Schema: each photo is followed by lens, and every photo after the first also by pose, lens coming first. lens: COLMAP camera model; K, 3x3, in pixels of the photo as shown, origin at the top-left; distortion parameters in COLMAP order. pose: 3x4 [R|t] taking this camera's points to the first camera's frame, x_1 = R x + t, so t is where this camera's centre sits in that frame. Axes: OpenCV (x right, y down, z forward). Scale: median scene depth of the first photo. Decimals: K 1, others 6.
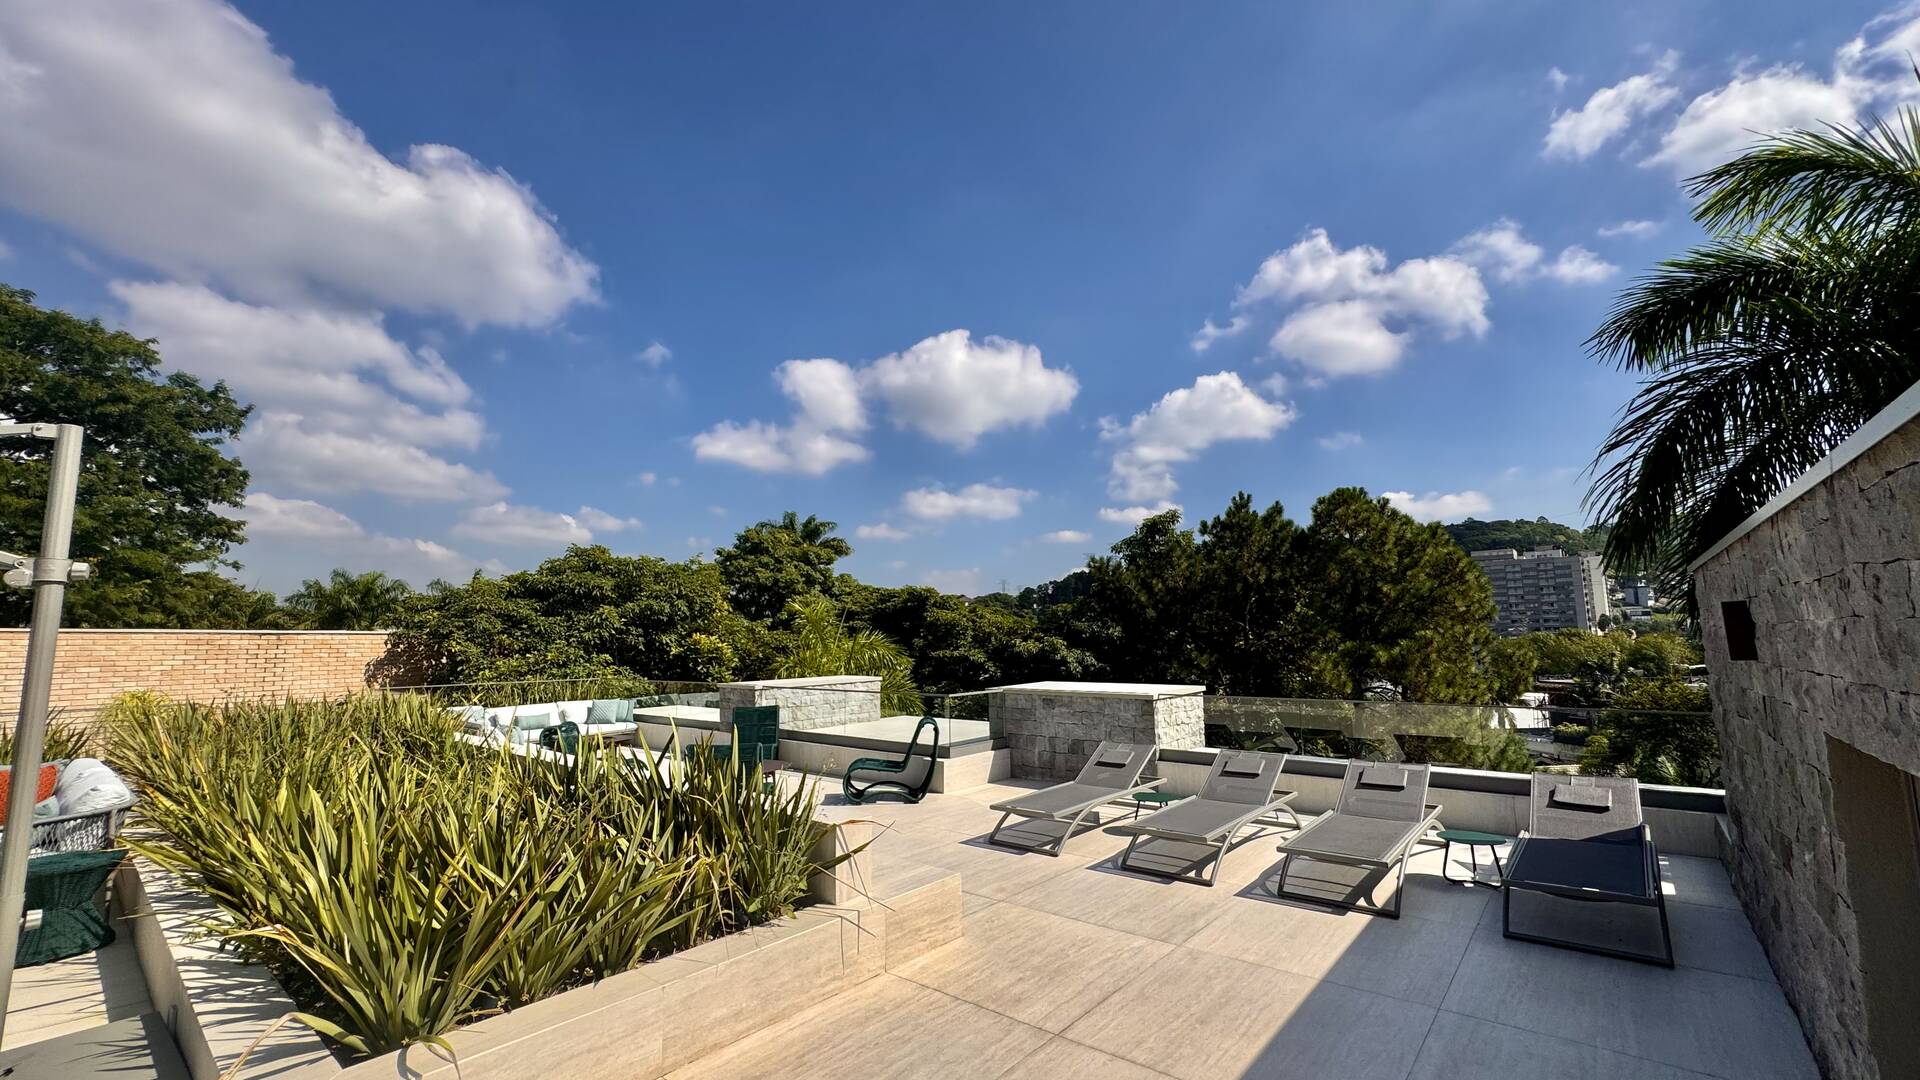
lens RADIAL K [[764.0, 0, 963.5], [0, 764.0, 541.8], [0, 0, 1]] dist [-0.000830, 0.000007]
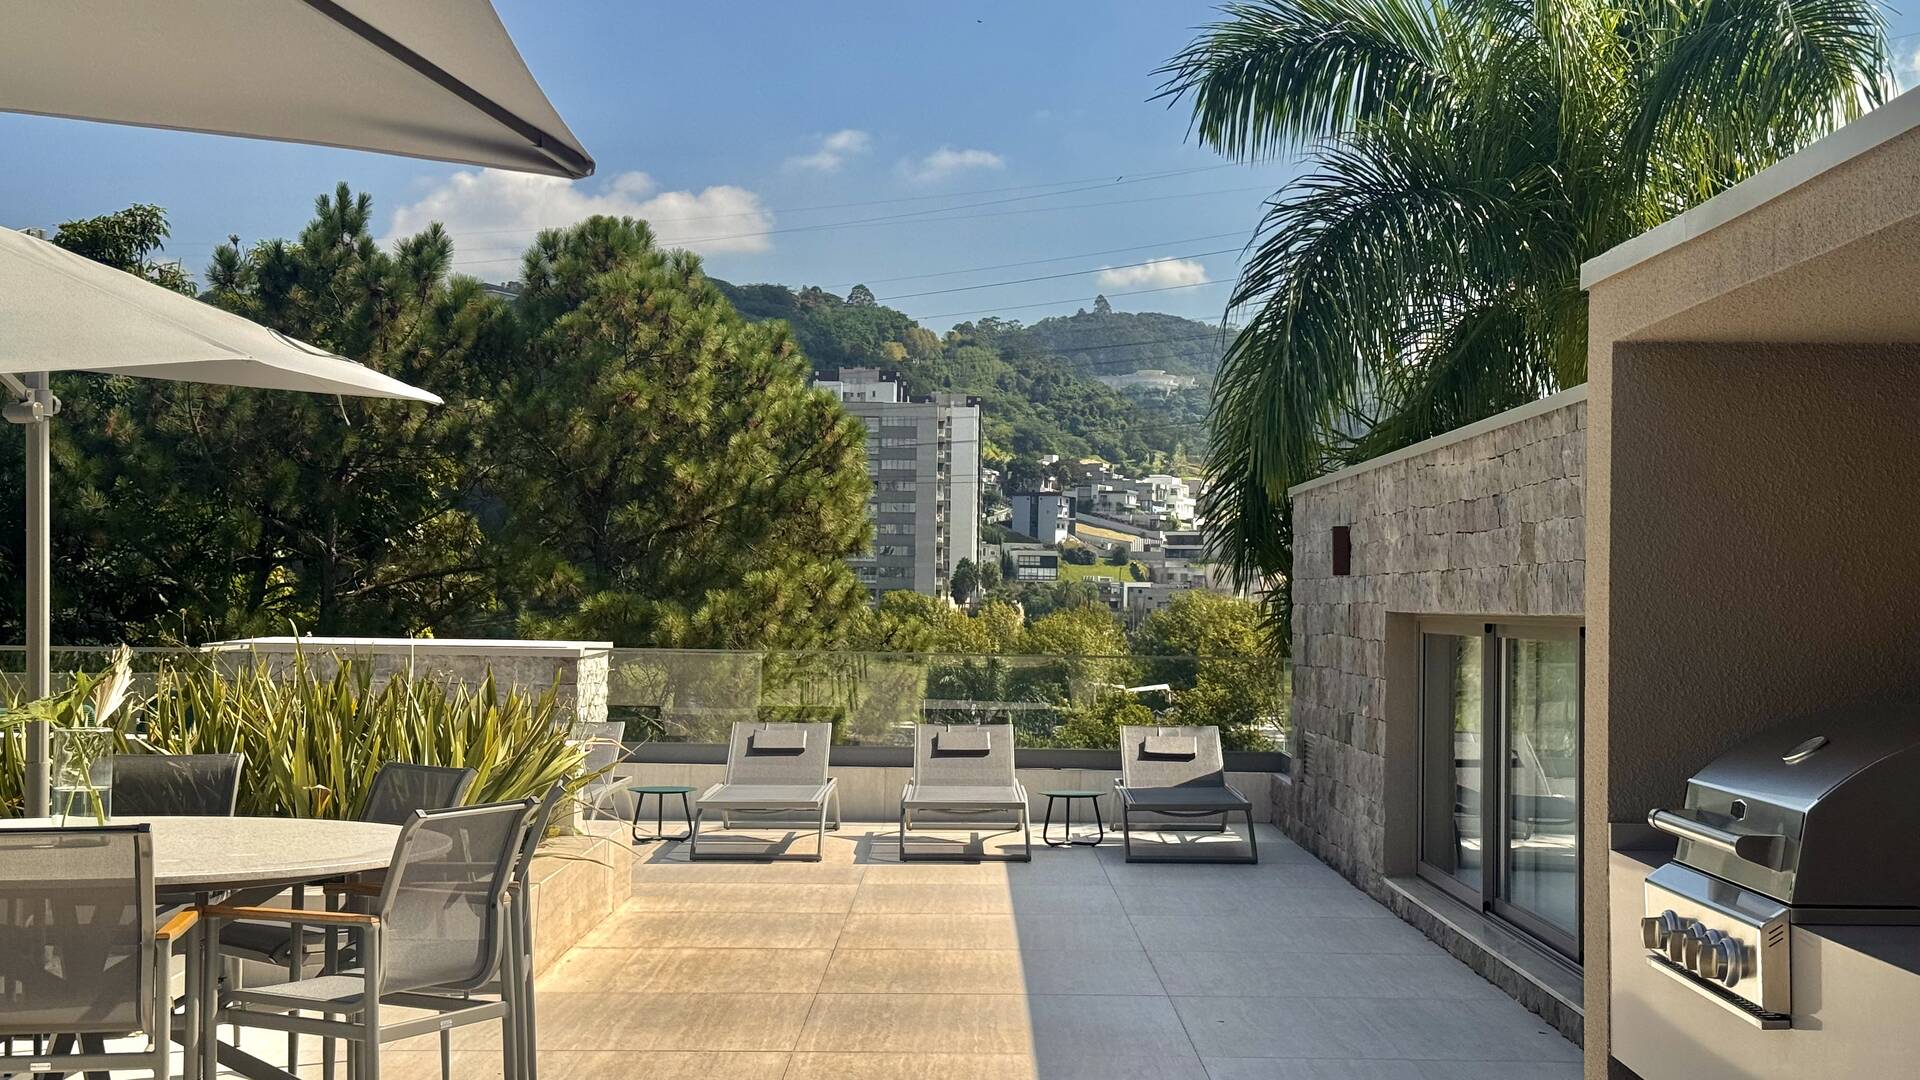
lens RADIAL K [[2675.7, 0, 957.6], [0, 2675.7, 543.3], [0, 0, 1]] dist [0.150609, 0.000000]
pose [[0.766409, 0.040614, 0.641068, -0.290528], [-0.107798, 0.991978, 0.066030, -0.014701], [-0.633243, -0.119712, 0.764638, -0.248903]]
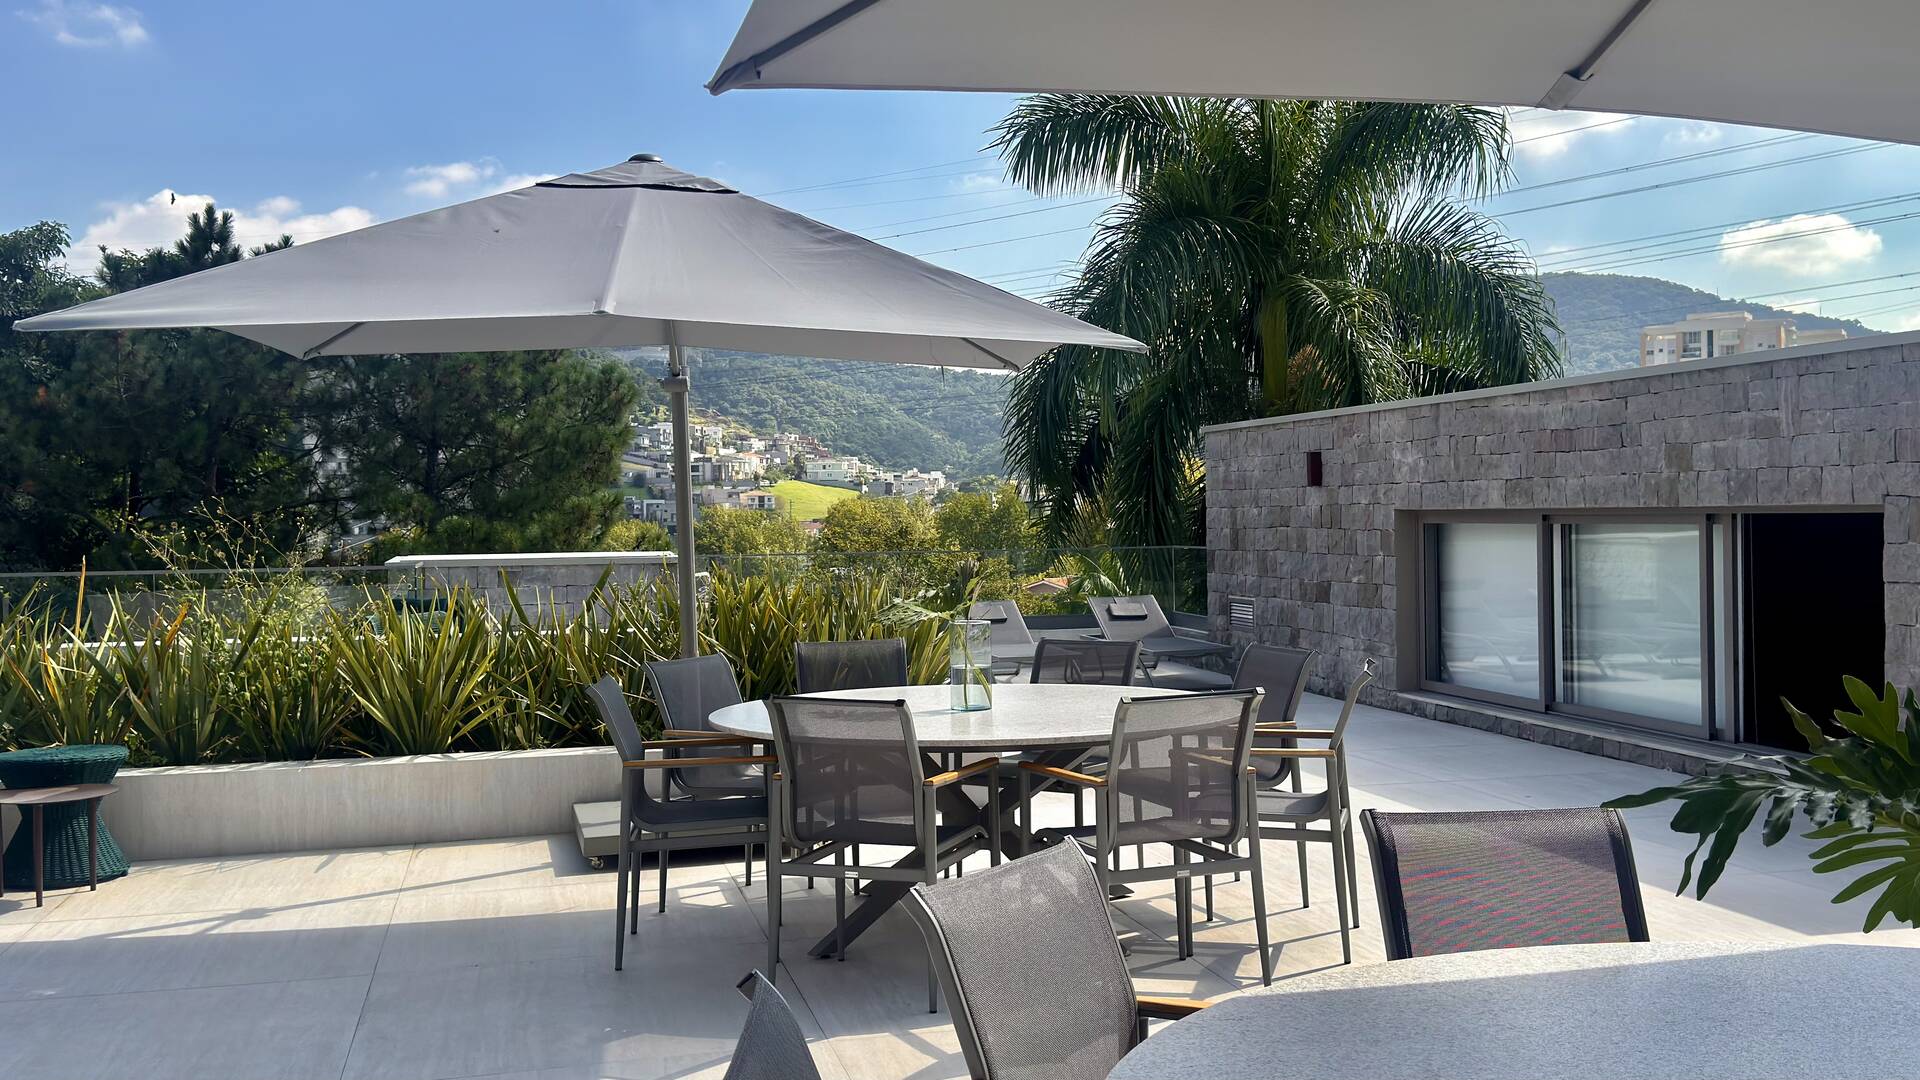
lens RADIAL K [[1895.1, 0, 962.5], [0, 1895.1, 543.2], [0, 0, 1]] dist [0.010561, 0.000000]
pose [[0.578594, -0.006372, 0.815591, -0.395188], [-0.098613, 0.992087, 0.077709, 0.004213], [-0.809632, -0.125390, 0.573387, -0.109904]]
